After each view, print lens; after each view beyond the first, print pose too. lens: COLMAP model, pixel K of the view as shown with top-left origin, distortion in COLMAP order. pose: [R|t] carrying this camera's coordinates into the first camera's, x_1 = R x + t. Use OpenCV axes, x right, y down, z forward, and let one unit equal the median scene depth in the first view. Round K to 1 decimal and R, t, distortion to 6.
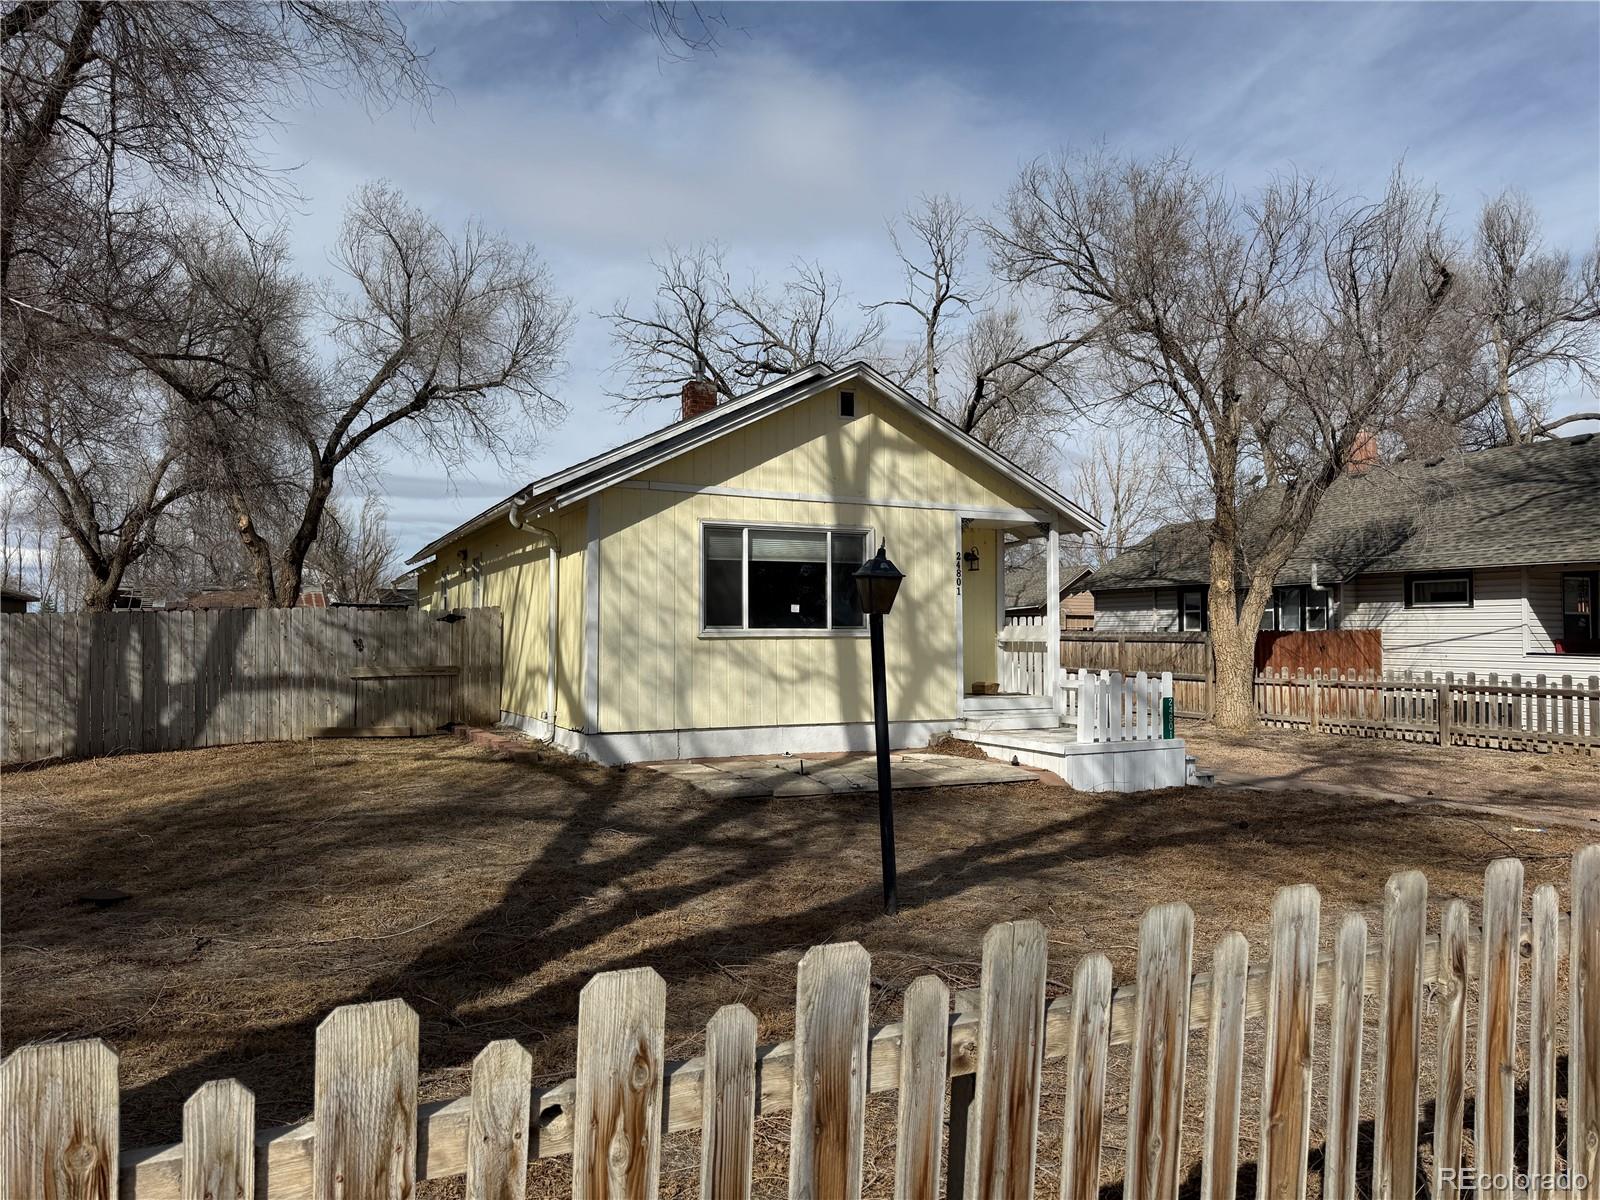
lens RADIAL K [[1135.8, 0, 808.7], [0, 1135.8, 591.2], [0, 0, 1]] dist [0.051508, -0.056707]
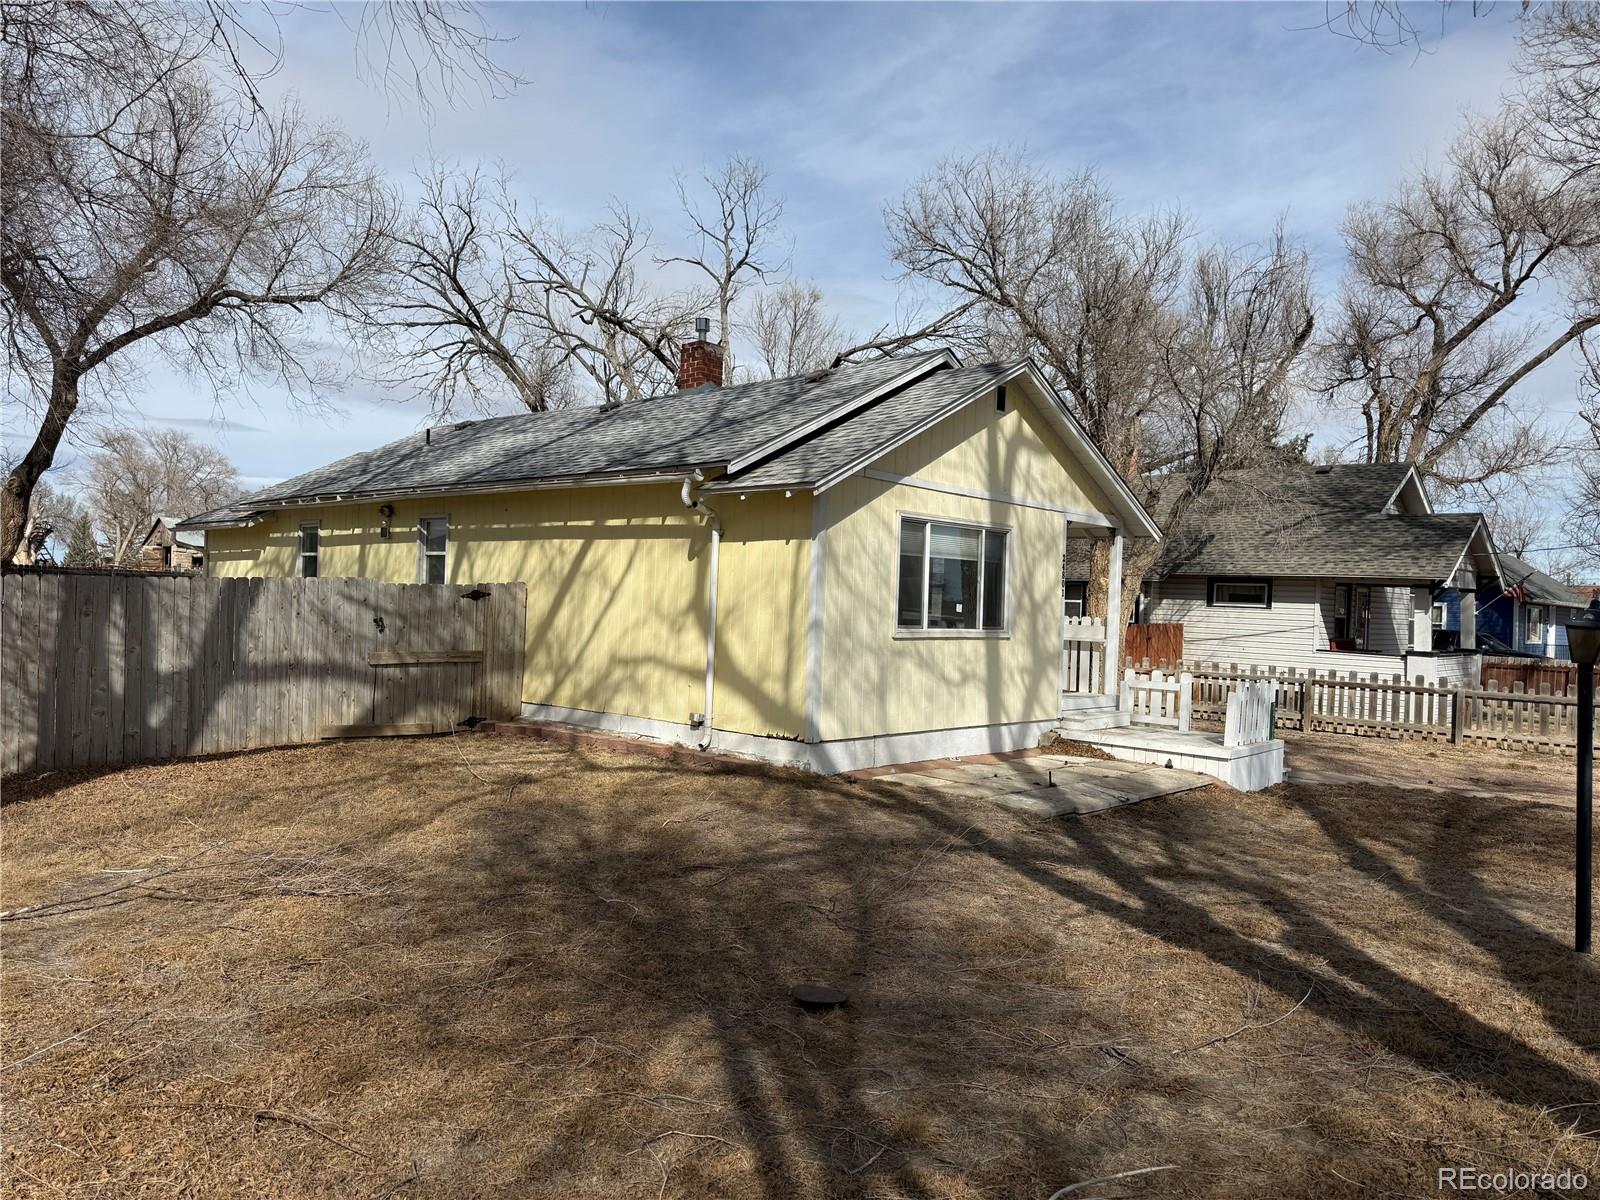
lens RADIAL K [[1135.8, 0, 795.6], [0, 1135.8, 601.0], [0, 0, 1]] dist [0.051508, -0.056707]
pose [[0.928877, 0.035209, 0.368712, -0.458259], [-0.052592, 0.997923, 0.037199, -0.018059], [-0.366636, -0.053945, 0.928799, 0.140166]]
